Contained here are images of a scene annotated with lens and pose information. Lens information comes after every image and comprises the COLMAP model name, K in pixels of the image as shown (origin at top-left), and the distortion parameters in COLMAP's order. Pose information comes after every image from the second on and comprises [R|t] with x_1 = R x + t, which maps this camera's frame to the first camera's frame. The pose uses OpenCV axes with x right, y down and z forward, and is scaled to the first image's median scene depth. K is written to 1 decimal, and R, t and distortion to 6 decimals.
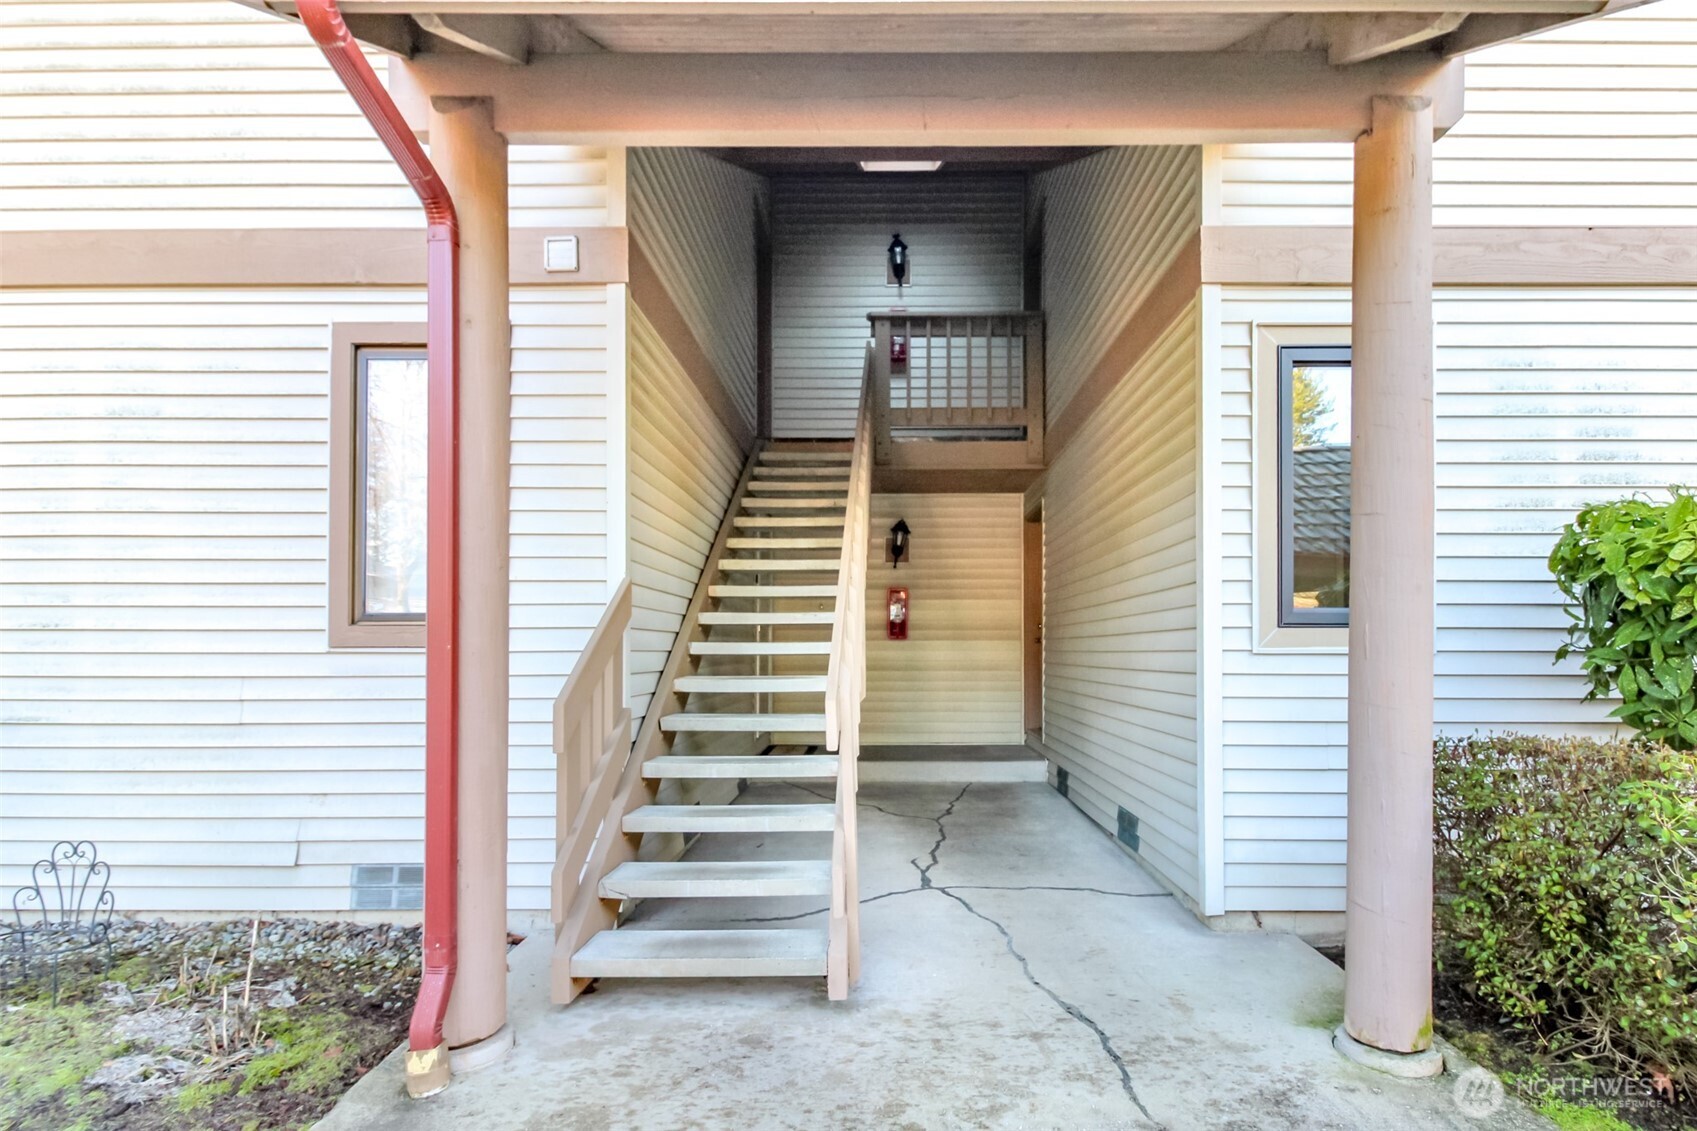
lens RADIAL K [[827.0, 0, 853.6], [0, 827.0, 650.6], [0, 0, 1]] dist [0.024081, -0.017991]
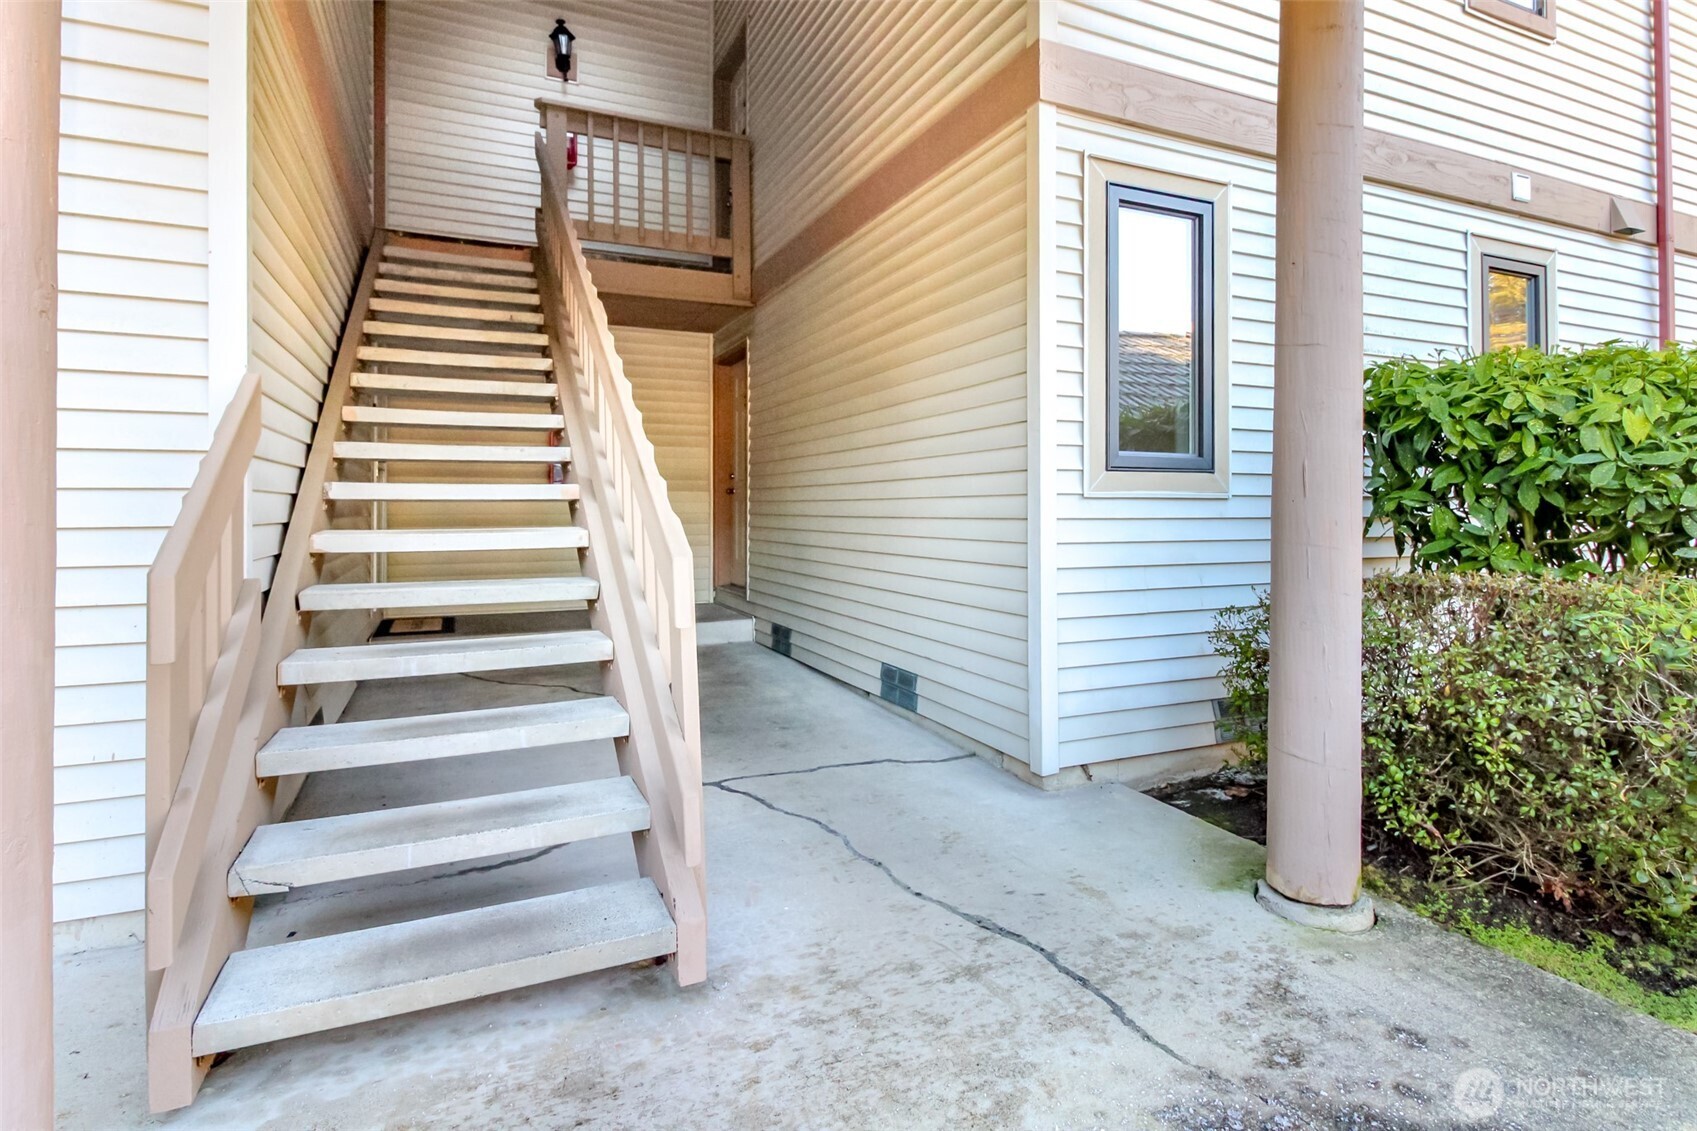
lens RADIAL K [[805.4, 0, 846.3], [0, 805.4, 511.4], [0, 0, 1]] dist [0.023434, -0.013723]
pose [[0.887604, 0.001115, 0.460605, -0.190189], [-0.002861, 0.999991, 0.003093, 0.017244], [-0.460598, -0.004063, 0.887600, 0.289538]]
